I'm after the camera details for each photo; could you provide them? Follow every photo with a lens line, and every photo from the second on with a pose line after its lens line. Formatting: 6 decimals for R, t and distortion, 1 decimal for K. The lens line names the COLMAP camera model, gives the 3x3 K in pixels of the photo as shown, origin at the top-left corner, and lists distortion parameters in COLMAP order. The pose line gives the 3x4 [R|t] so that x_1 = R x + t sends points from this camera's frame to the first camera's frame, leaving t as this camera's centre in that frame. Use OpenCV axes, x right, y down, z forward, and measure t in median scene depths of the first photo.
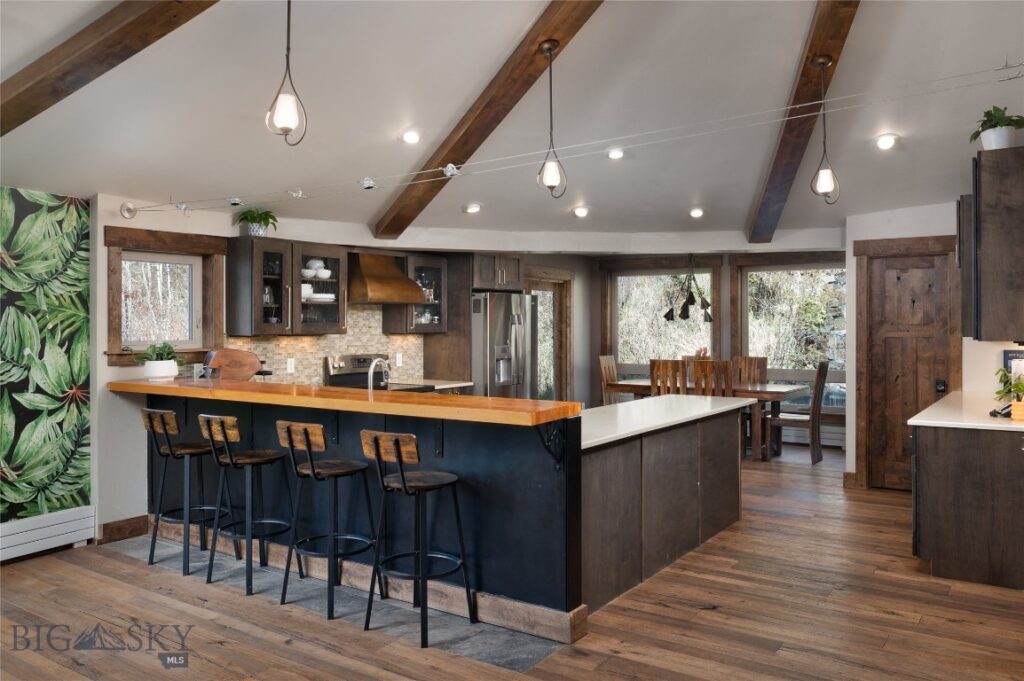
lens RADIAL K [[788.8, 0, 494.9], [0, 788.8, 324.6], [0, 0, 1]] dist [0.001022, -0.001467]
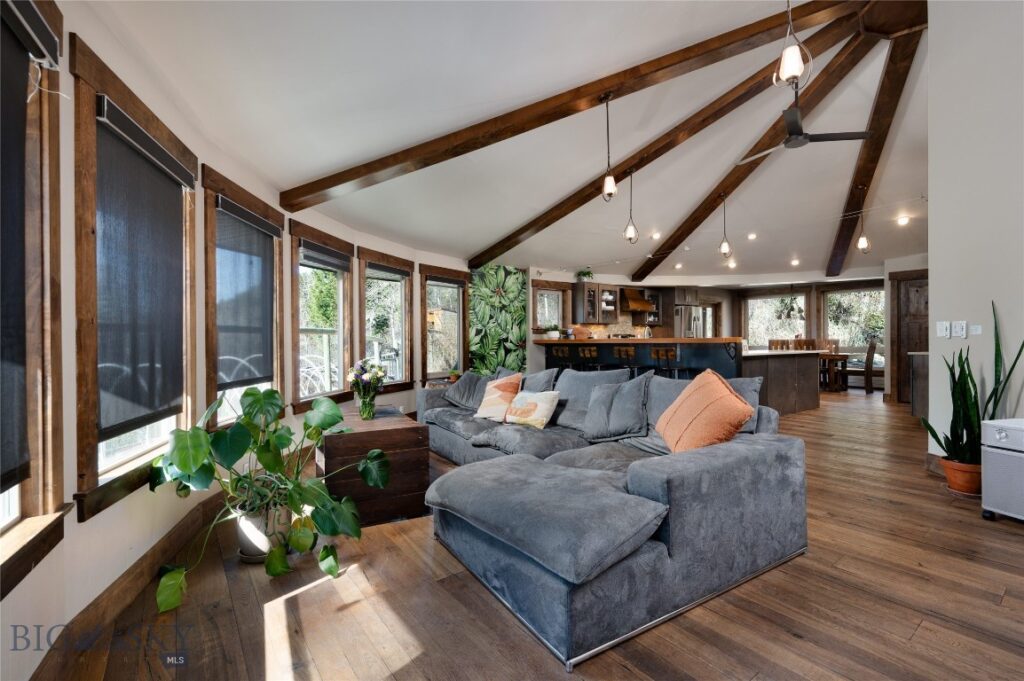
lens RADIAL K [[453.5, 0, 512.7], [0, 453.5, 344.0], [0, 0, 1]] dist [0.002619, -0.000969]
pose [[0.952527, 0.000831, -0.304454, -0.083503], [0.000893, 0.999984, 0.005522, 0.062384], [0.304453, -0.005531, 0.952511, -0.343409]]
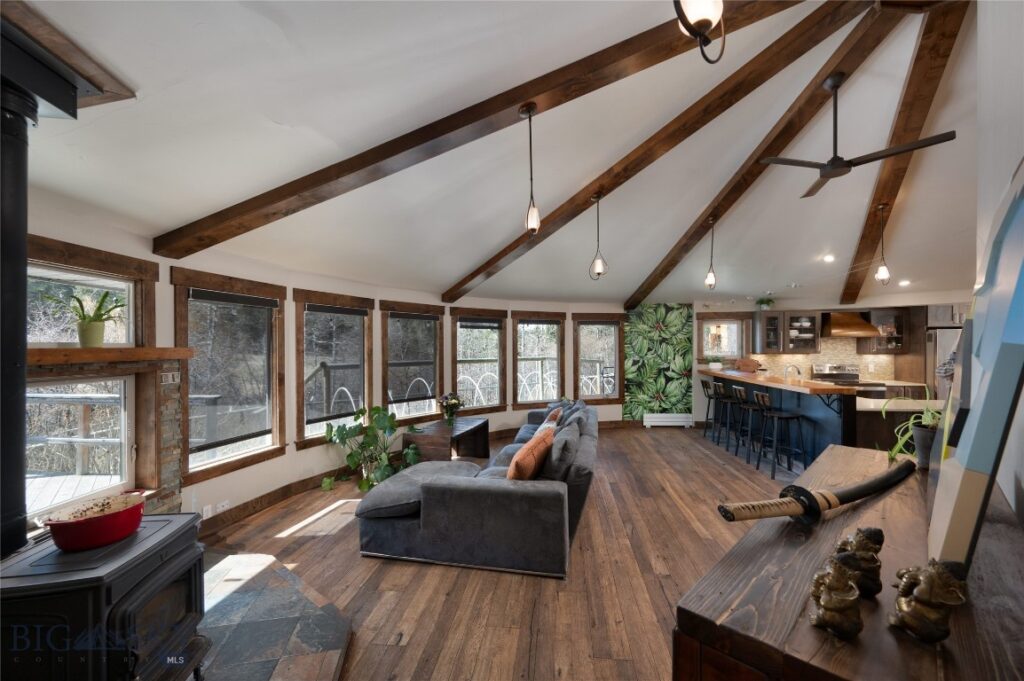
lens RADIAL K [[399.4, 0, 511.5], [0, 399.4, 347.2], [0, 0, 1]] dist [-0.002297, -0.000030]
pose [[0.467925, 0.002187, -0.883765, 0.345276], [-0.000129, 0.999997, 0.002407, -0.006846], [0.883768, -0.001012, 0.467924, -0.172884]]
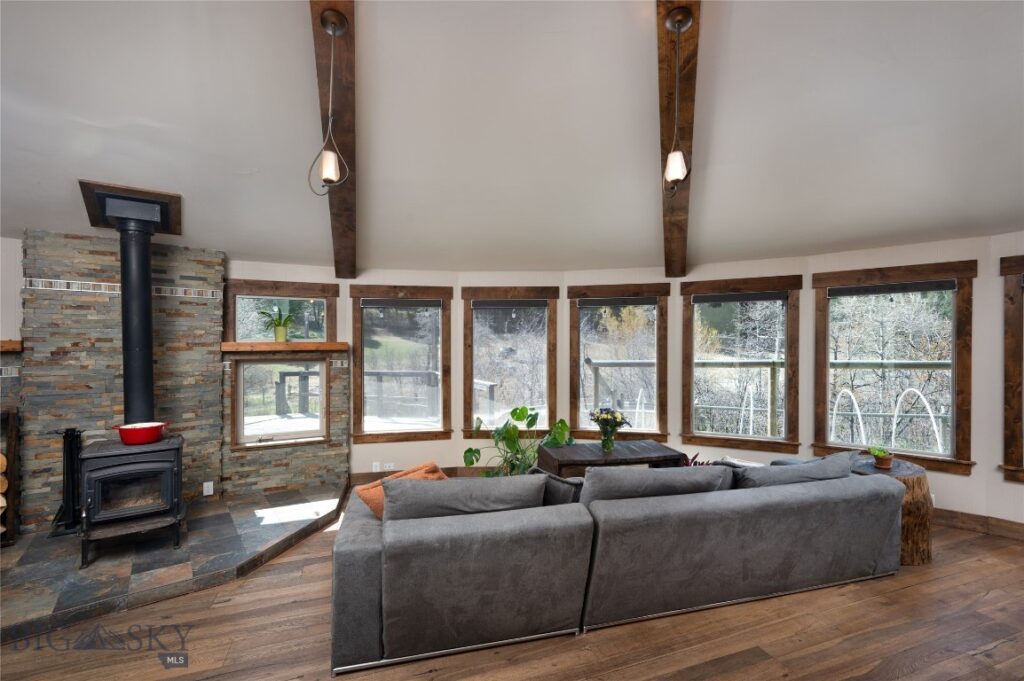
lens RADIAL K [[453.5, 0, 511.7], [0, 453.5, 344.4], [0, 0, 1]] dist [0.002619, -0.000969]
pose [[-0.564480, 0.004392, -0.825435, 0.204100], [0.006290, 0.999980, 0.001019, -0.003069], [0.825423, -0.004617, -0.564496, 0.320797]]
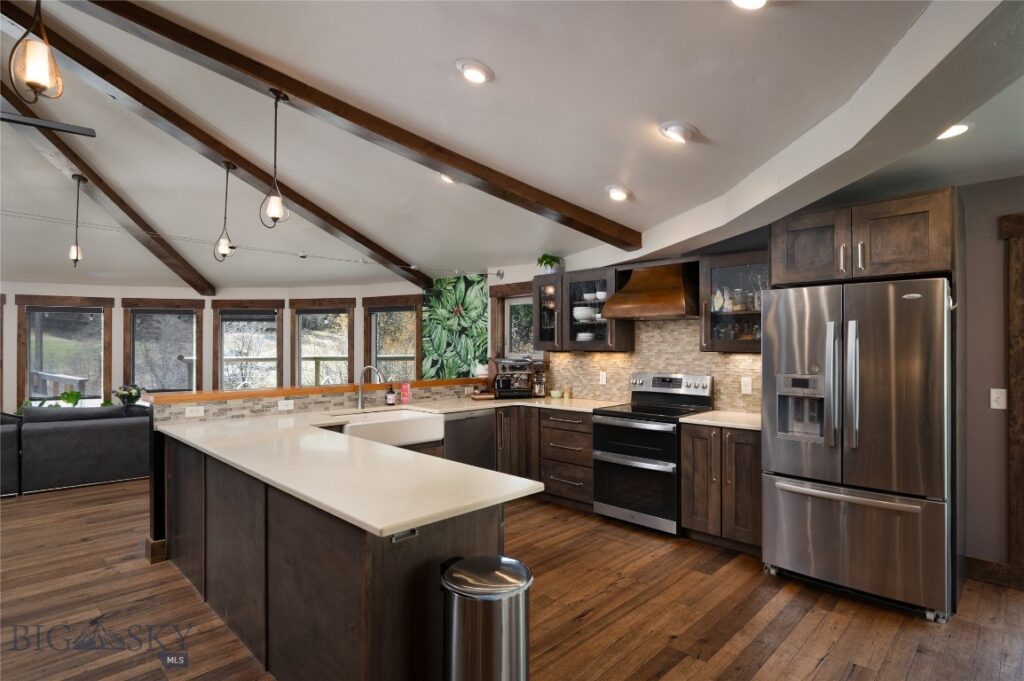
lens RADIAL K [[523.9, 0, 509.2], [0, 523.9, 343.9], [0, 0, 1]] dist [-0.001327, 0.000282]
pose [[-0.158085, -0.005012, -0.987413, 0.515309], [-0.000336, 0.999987, -0.005023, 0.006196], [0.987425, -0.000463, -0.158085, 0.983927]]
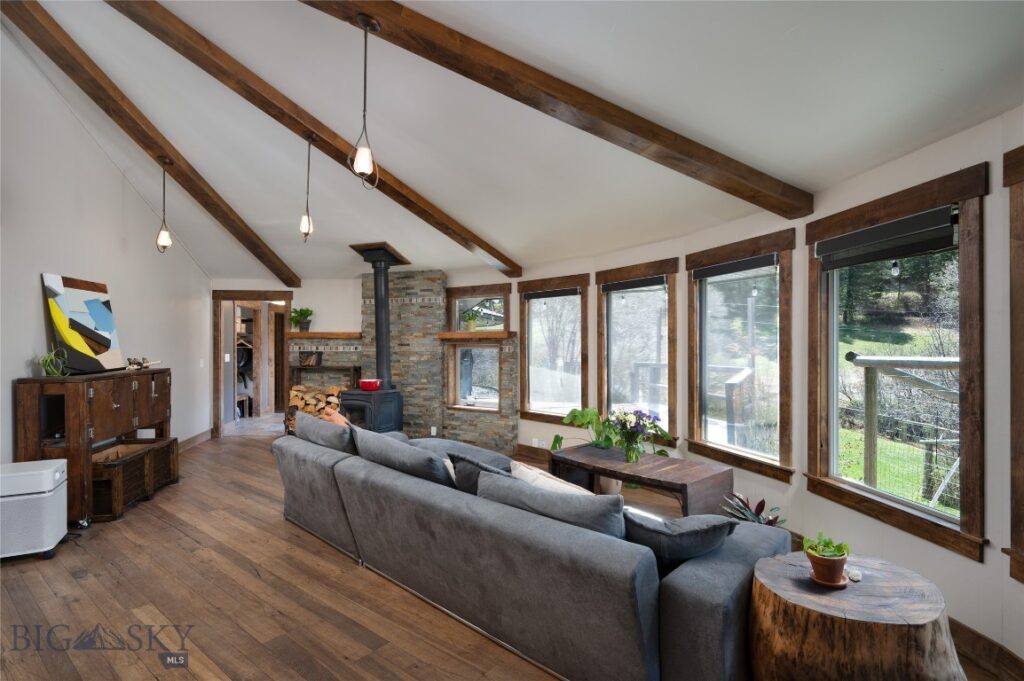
lens RADIAL K [[497.0, 0, 509.6], [0, 497.0, 340.2], [0, 0, 1]] dist [0.000572, 0.000113]
pose [[-0.998824, 0.005269, 0.048190, -0.279535], [0.005032, 0.999975, -0.005032, 0.013923], [-0.048215, -0.004784, -0.998826, 0.627741]]
